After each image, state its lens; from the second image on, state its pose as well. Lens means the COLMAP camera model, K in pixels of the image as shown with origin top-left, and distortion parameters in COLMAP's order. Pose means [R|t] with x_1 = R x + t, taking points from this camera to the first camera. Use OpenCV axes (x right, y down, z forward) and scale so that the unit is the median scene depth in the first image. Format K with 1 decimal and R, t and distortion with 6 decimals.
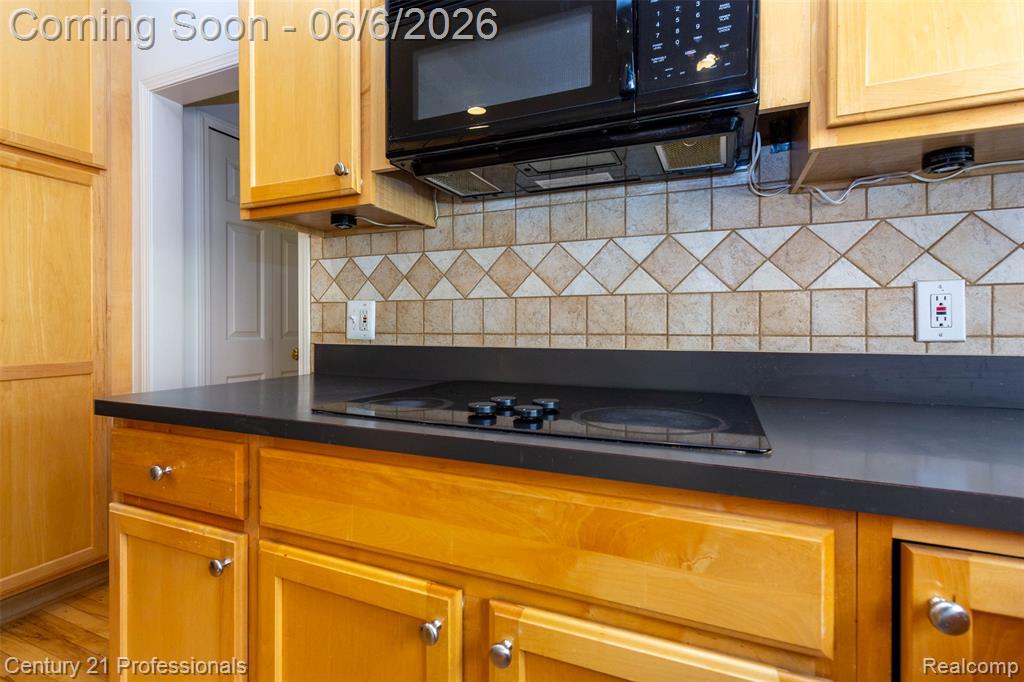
lens RADIAL K [[478.4, 0, 521.1], [0, 478.4, 331.8], [0, 0, 1]] dist [0.000346, 0.000298]
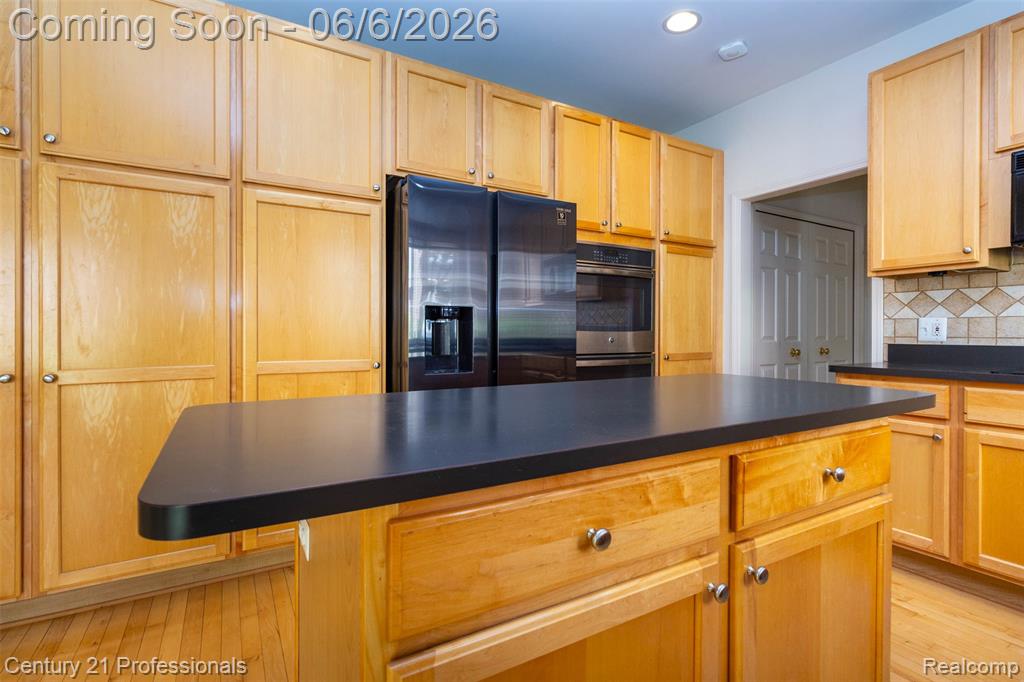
lens RADIAL K [[478.4, 0, 504.5], [0, 478.4, 340.1], [0, 0, 1]] dist [0.000346, 0.000298]
pose [[0.788652, 0.007904, -0.614789, -0.645090], [-0.004562, 0.999965, 0.007003, 0.009282], [0.614823, -0.002719, 0.788660, -1.590232]]
